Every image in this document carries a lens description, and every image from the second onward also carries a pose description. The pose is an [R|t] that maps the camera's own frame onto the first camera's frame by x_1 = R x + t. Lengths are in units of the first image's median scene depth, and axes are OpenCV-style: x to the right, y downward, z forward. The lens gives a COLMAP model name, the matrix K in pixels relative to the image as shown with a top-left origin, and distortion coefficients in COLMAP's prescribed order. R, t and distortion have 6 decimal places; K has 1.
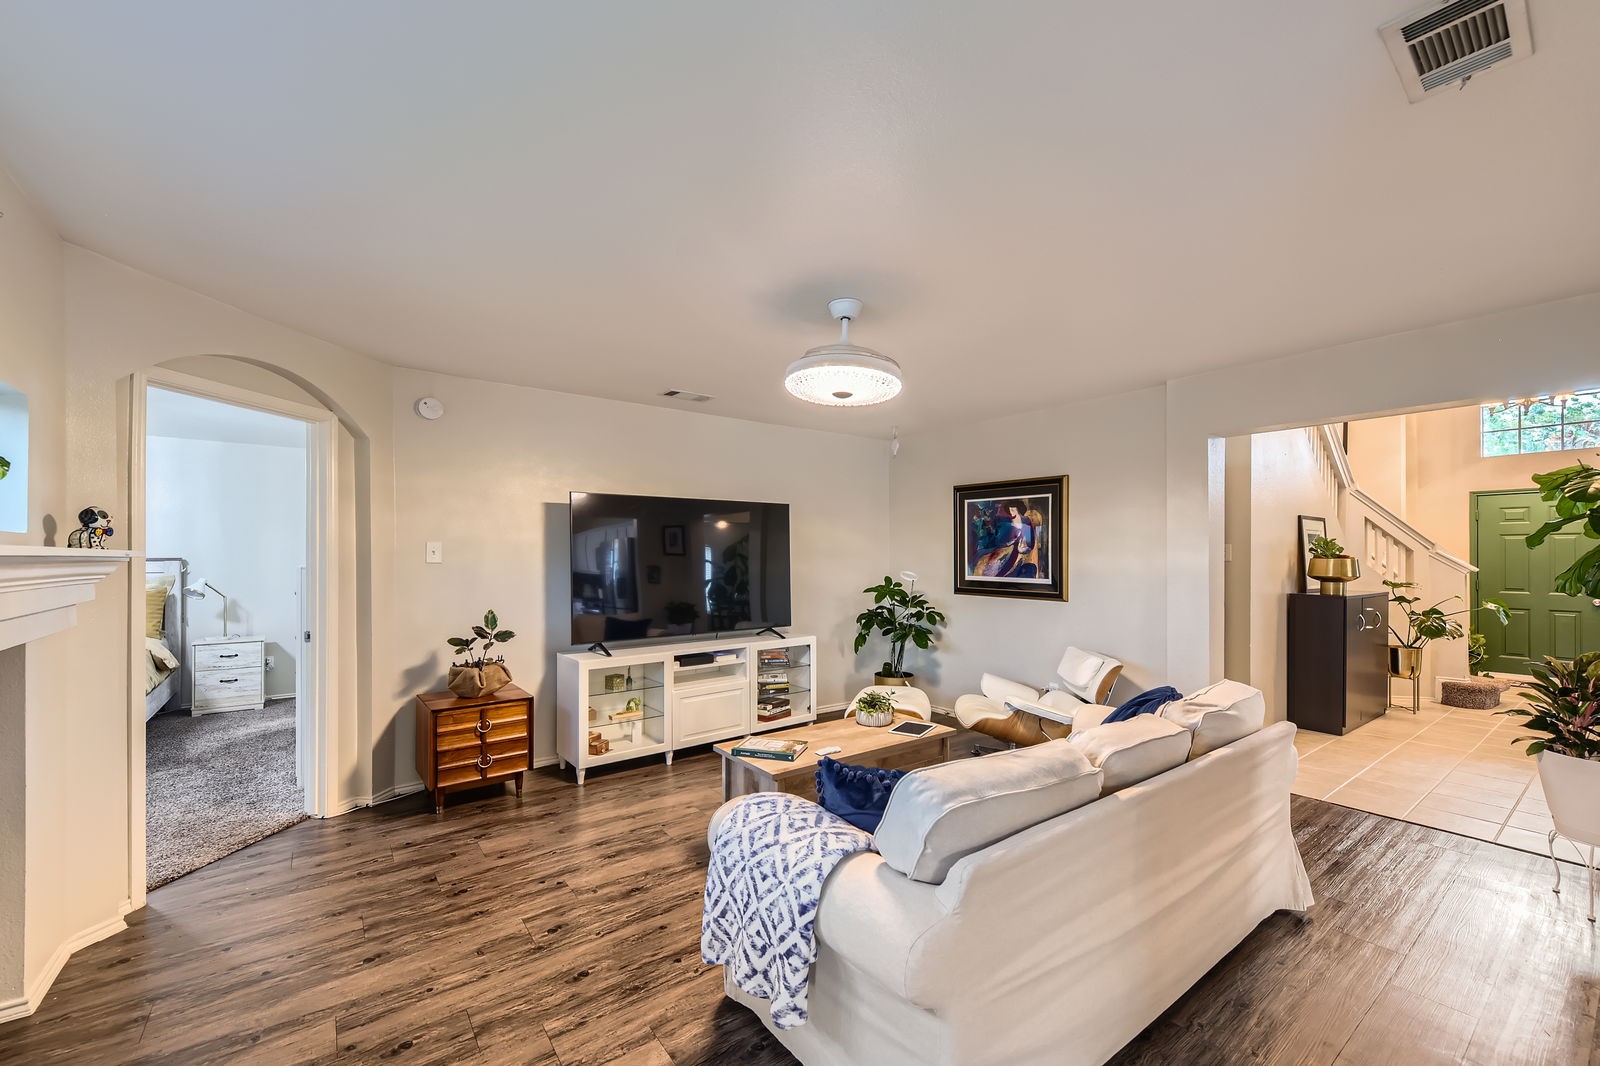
lens RADIAL K [[636.6, 0, 791.3], [0, 636.6, 547.8], [0, 0, 1]] dist [0.005996, -0.001475]
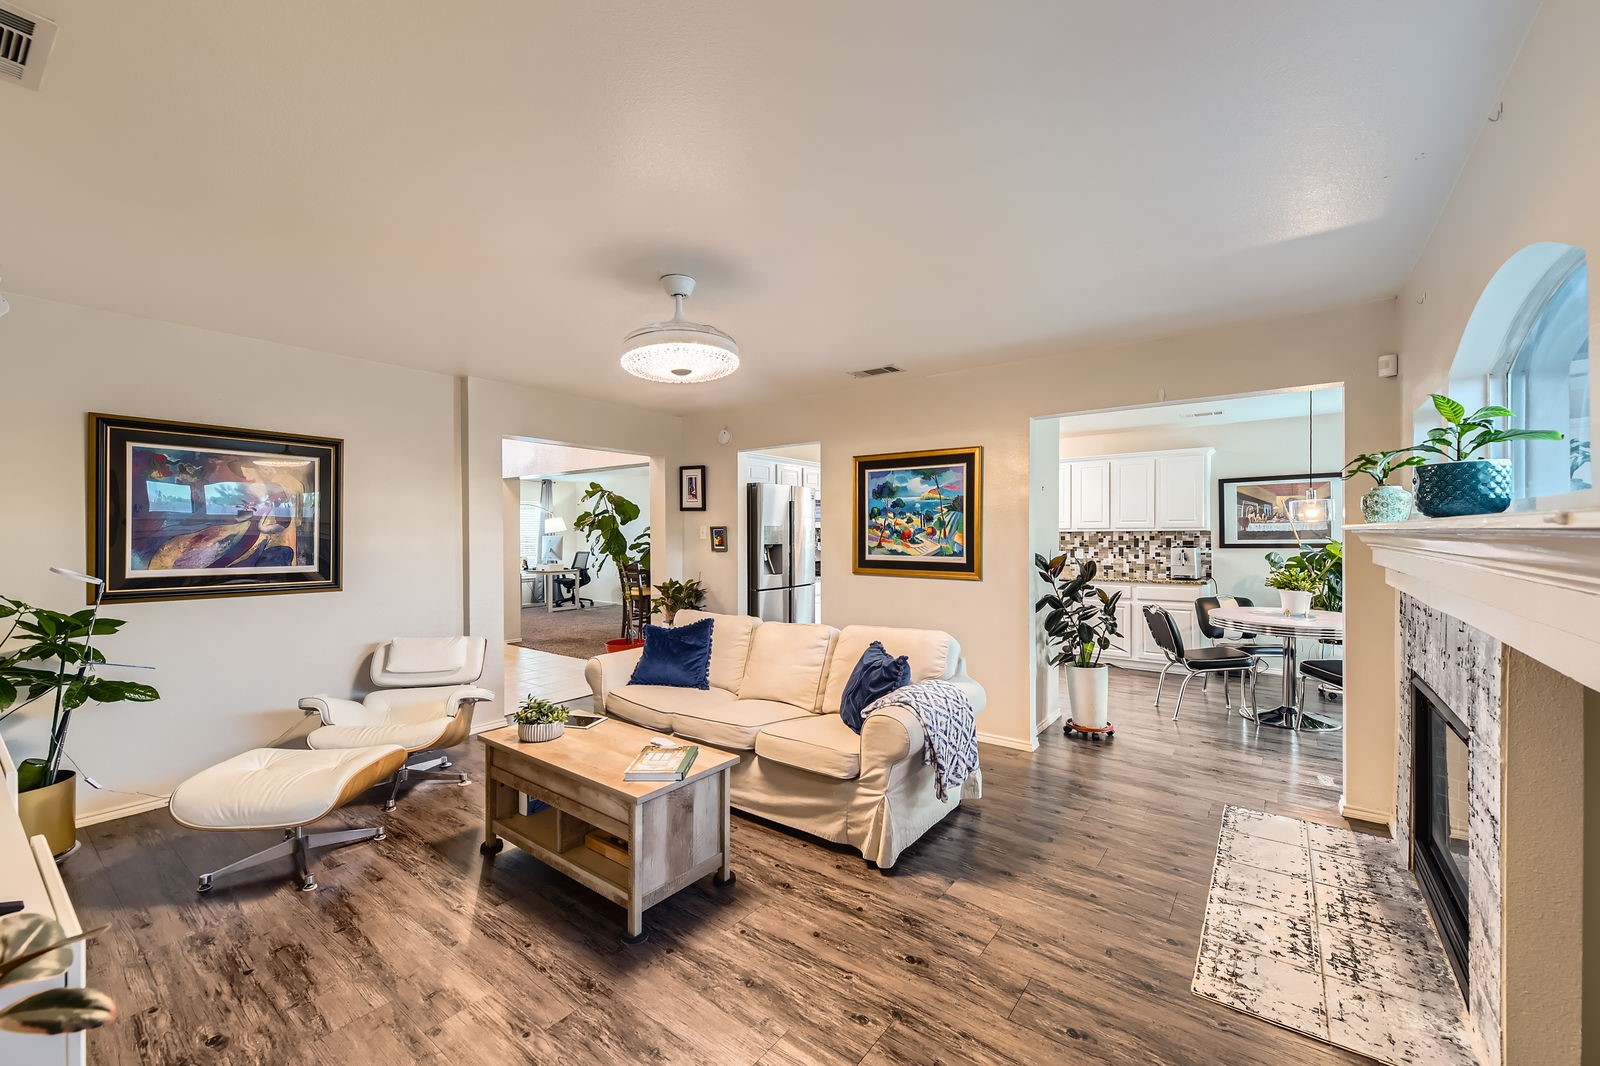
lens RADIAL K [[636.6, 0, 810.6], [0, 636.6, 533.5], [0, 0, 1]] dist [0.005996, -0.001475]
pose [[-0.289010, -0.000625, 0.957326, -0.550466], [-0.008521, 0.999962, -0.001920, 0.005858], [-0.957288, -0.008713, -0.289004, 0.647203]]
